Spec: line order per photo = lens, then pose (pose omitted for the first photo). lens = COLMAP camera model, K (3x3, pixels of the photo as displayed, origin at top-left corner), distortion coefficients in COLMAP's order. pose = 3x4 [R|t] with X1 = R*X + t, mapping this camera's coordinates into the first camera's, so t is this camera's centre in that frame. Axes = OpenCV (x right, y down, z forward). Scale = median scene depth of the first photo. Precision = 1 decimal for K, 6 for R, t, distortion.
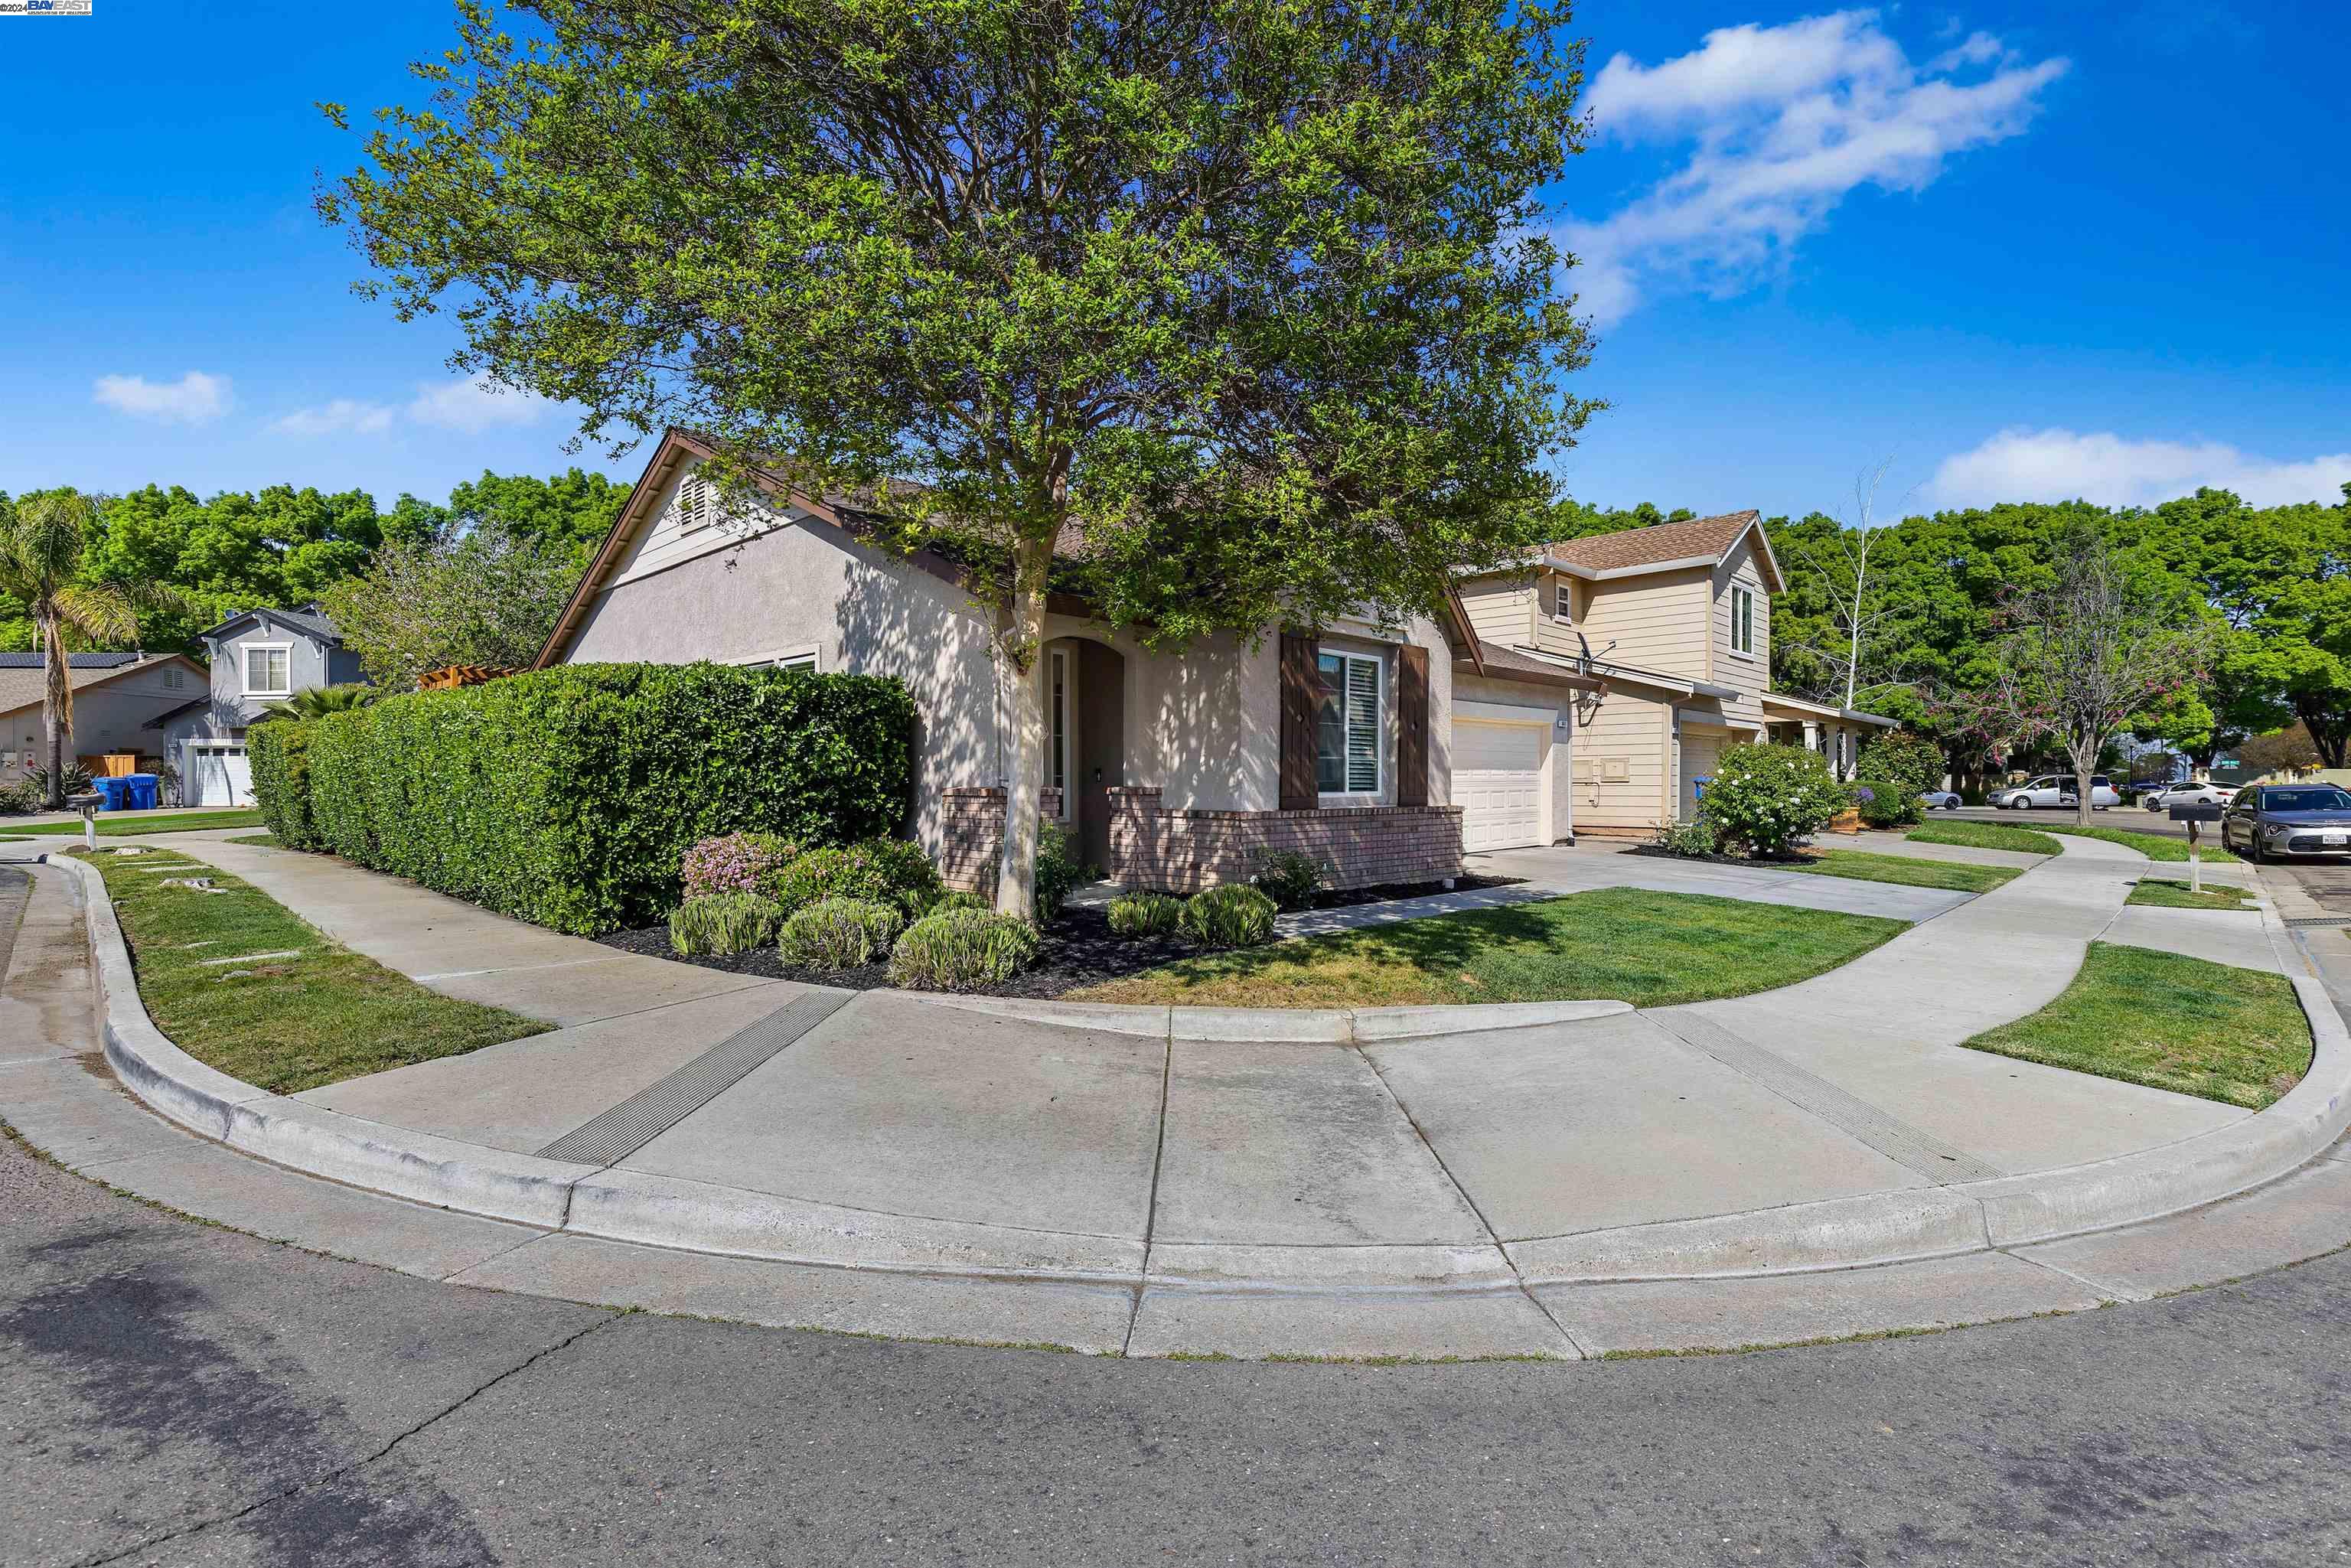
lens RADIAL K [[1069.7, 0, 1180.8], [0, 1069.7, 793.7], [0, 0, 1]] dist [0.004839, -0.002891]
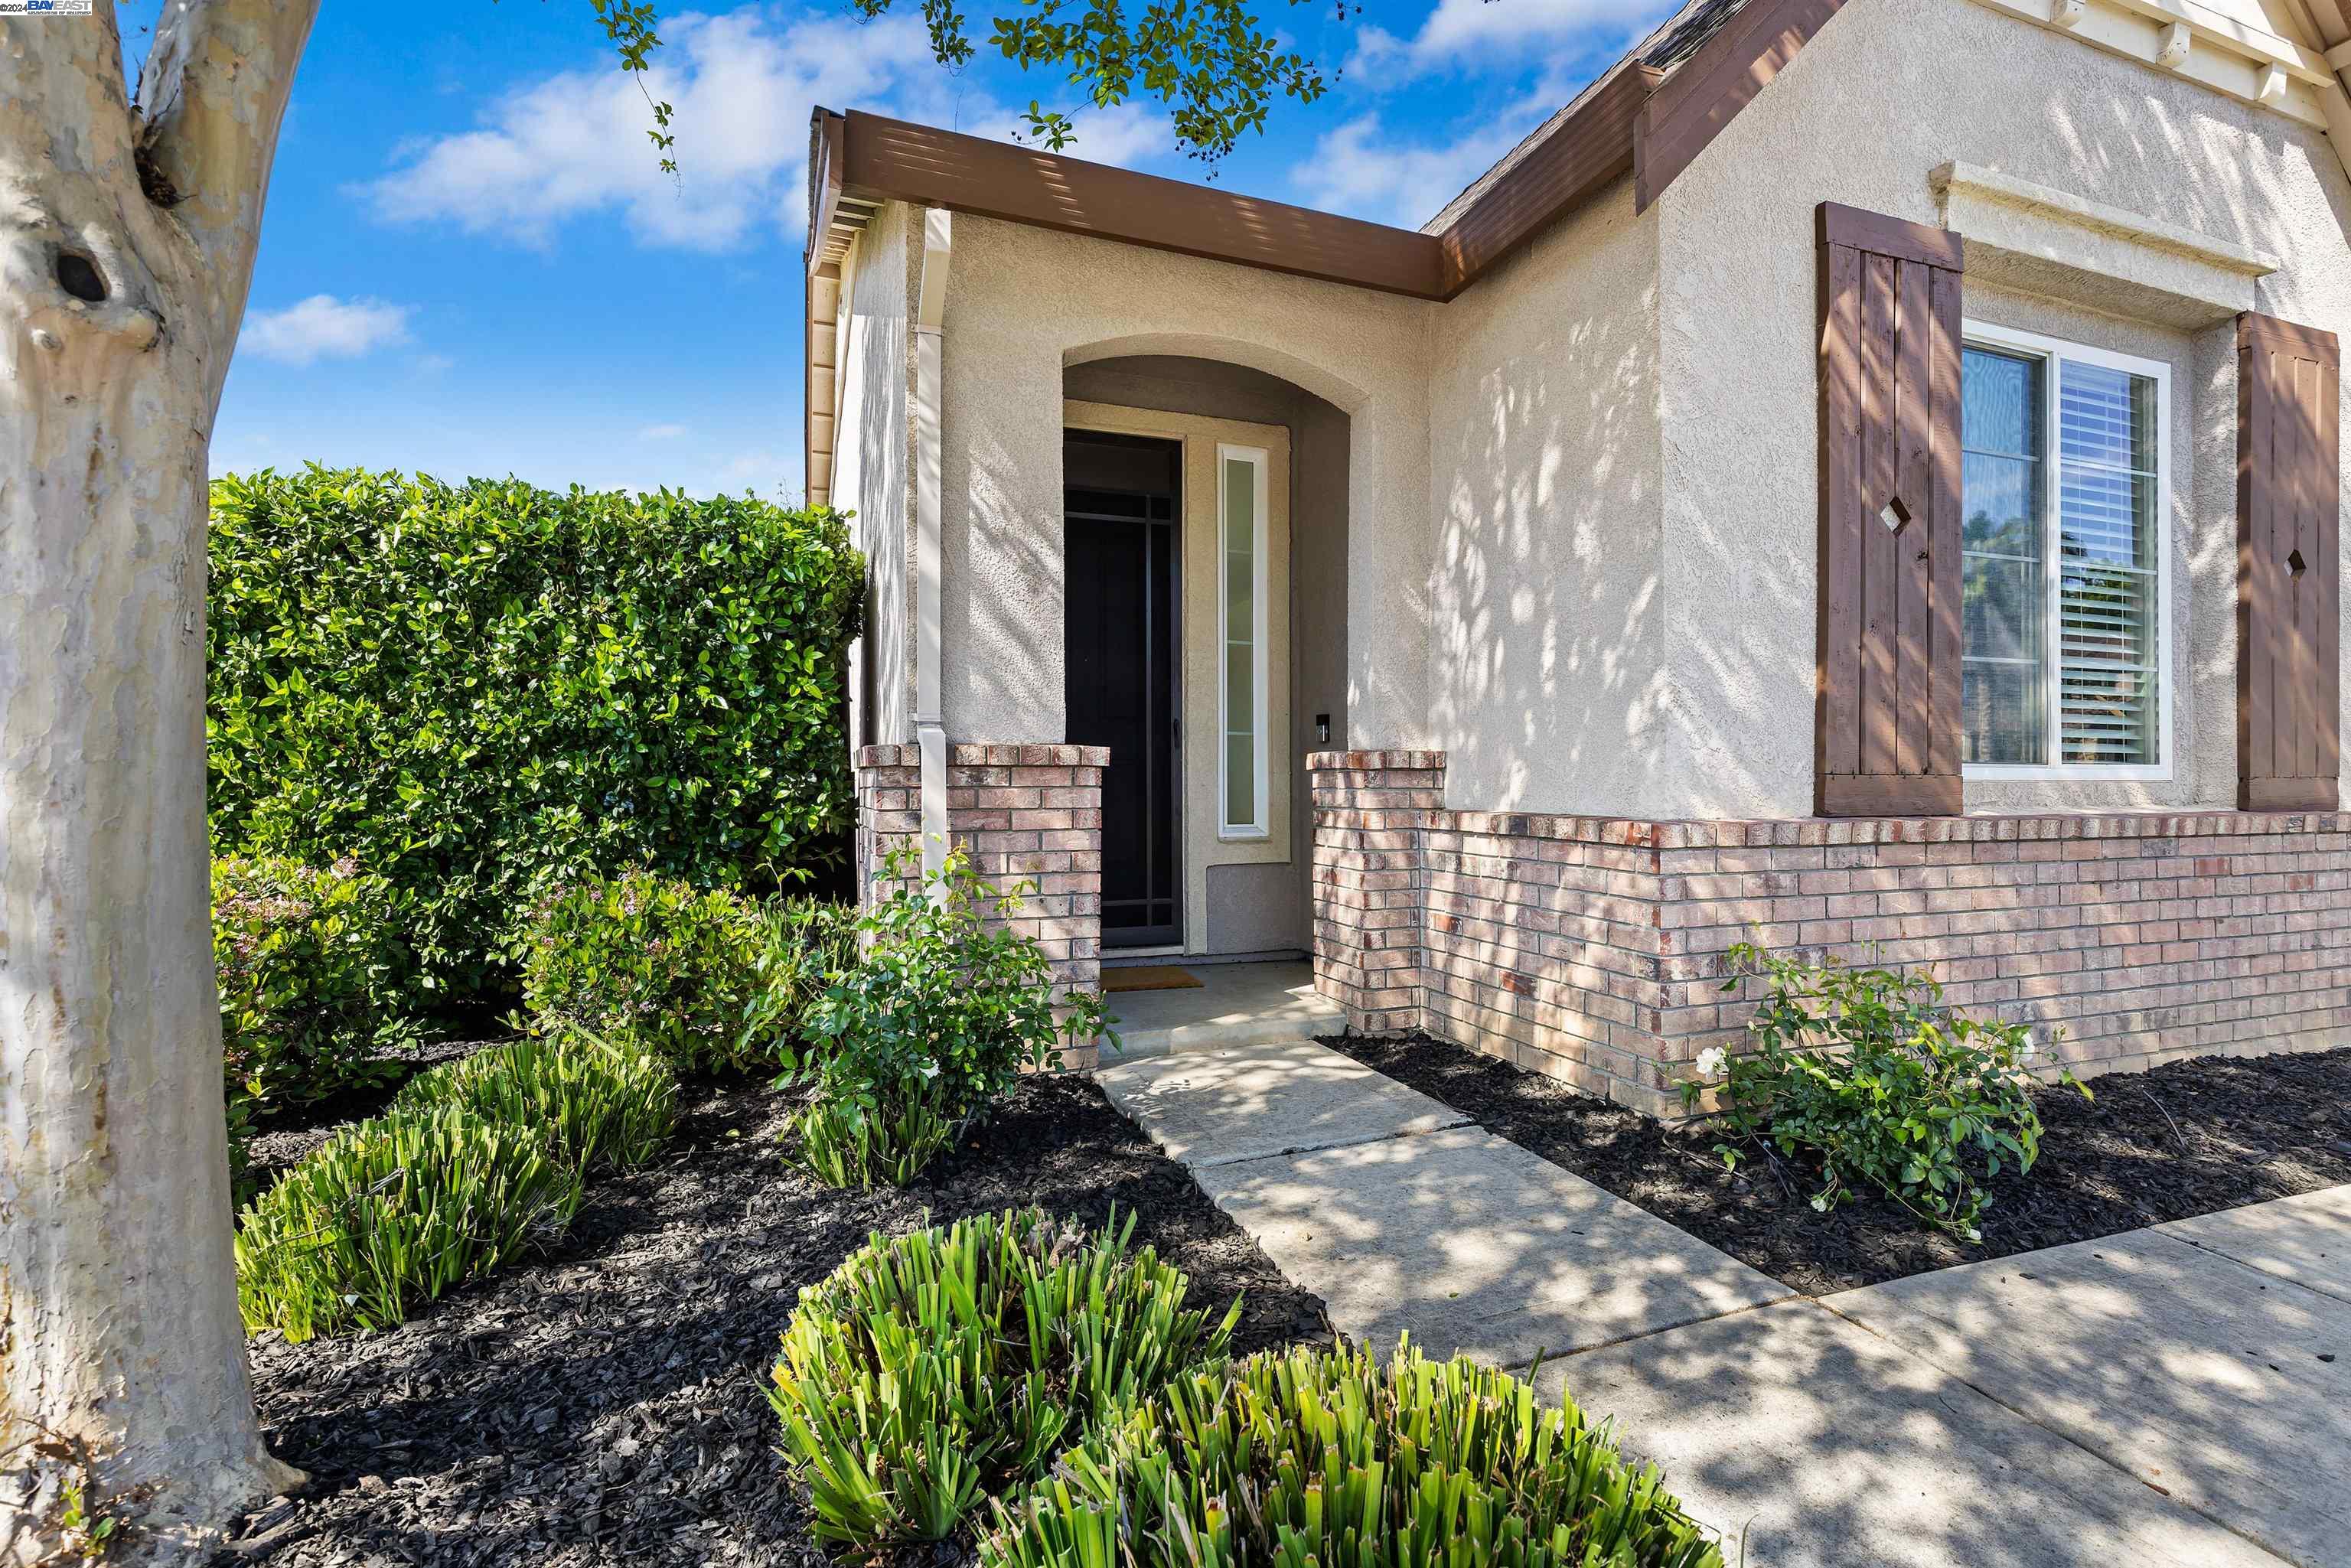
lens RADIAL K [[1069.7, 0, 1183.9], [0, 1069.7, 779.7], [0, 0, 1]] dist [0.004839, -0.002891]
pose [[0.903696, -0.002666, -0.428167, 0.058754], [-0.005204, 0.999838, -0.017210, 0.011077], [0.428144, 0.017780, 0.903536, 0.640414]]
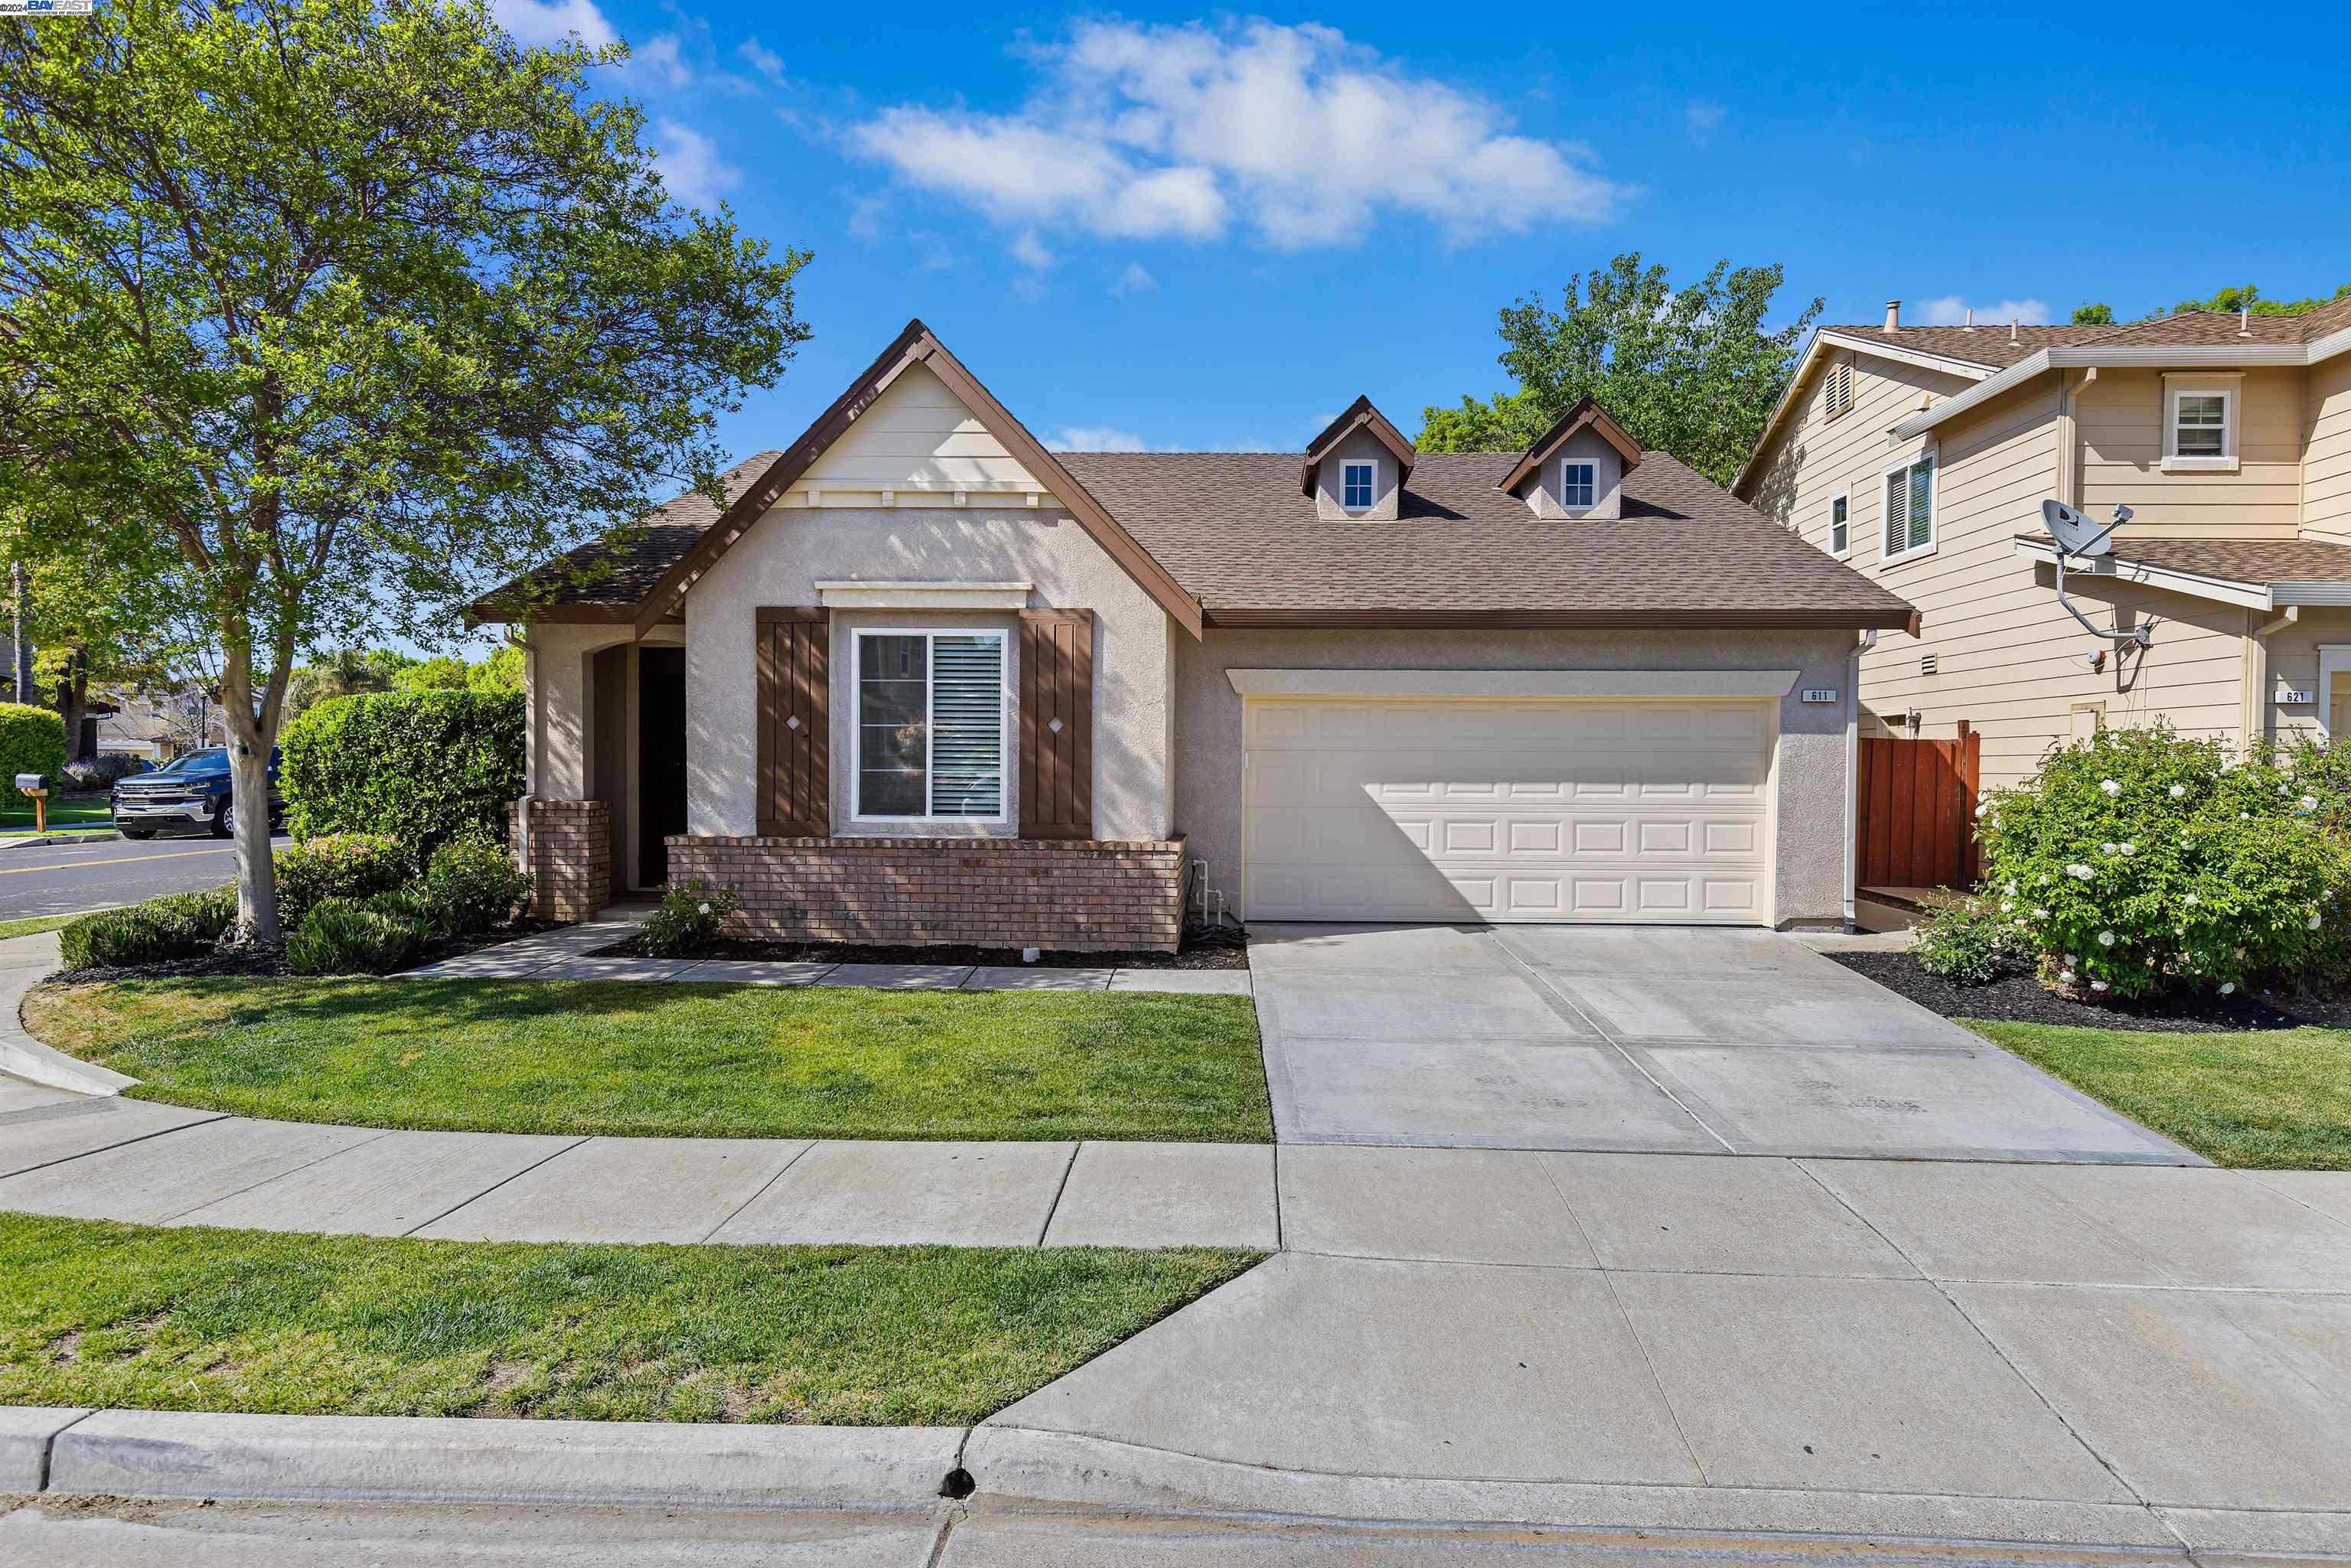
lens RADIAL K [[1358.9, 0, 1184.7], [0, 1358.9, 794.6], [0, 0, 1]] dist [0.008600, -0.000488]
pose [[0.662427, 0.023896, -0.748745, 1.079248], [-0.016775, 0.999714, 0.017064, -0.039104], [0.748938, 0.001257, 0.662638, 0.548925]]
